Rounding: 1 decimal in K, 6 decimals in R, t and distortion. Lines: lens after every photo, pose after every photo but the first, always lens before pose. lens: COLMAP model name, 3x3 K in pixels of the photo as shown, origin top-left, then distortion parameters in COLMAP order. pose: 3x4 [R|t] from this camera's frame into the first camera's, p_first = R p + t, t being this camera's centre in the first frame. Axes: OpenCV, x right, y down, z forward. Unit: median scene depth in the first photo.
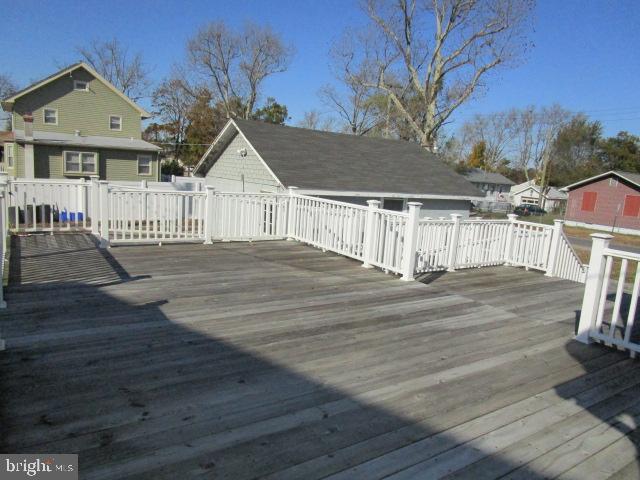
lens RADIAL K [[453.6, 0, 318.8], [0, 453.6, 239.1], [0, 0, 1]] dist [-0.019895, 0.002161]
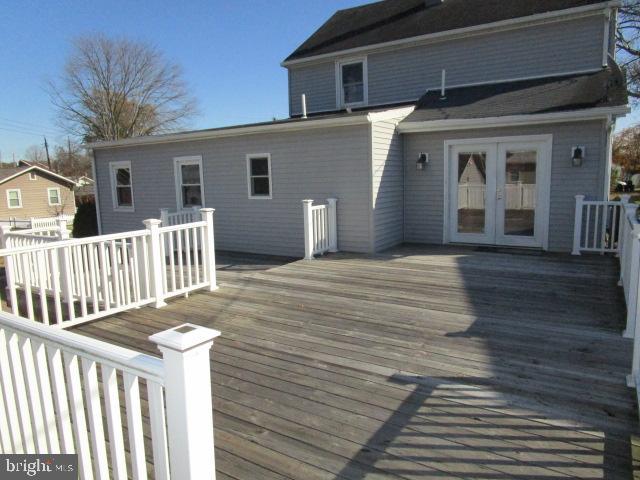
lens RADIAL K [[453.6, 0, 318.8], [0, 453.6, 239.1], [0, 0, 1]] dist [-0.019895, 0.002161]
pose [[-0.406999, -0.186583, 0.894169, -0.889193], [0.139470, 0.954743, 0.262705, -0.279587], [-0.902718, 0.231631, -0.362557, 1.344946]]
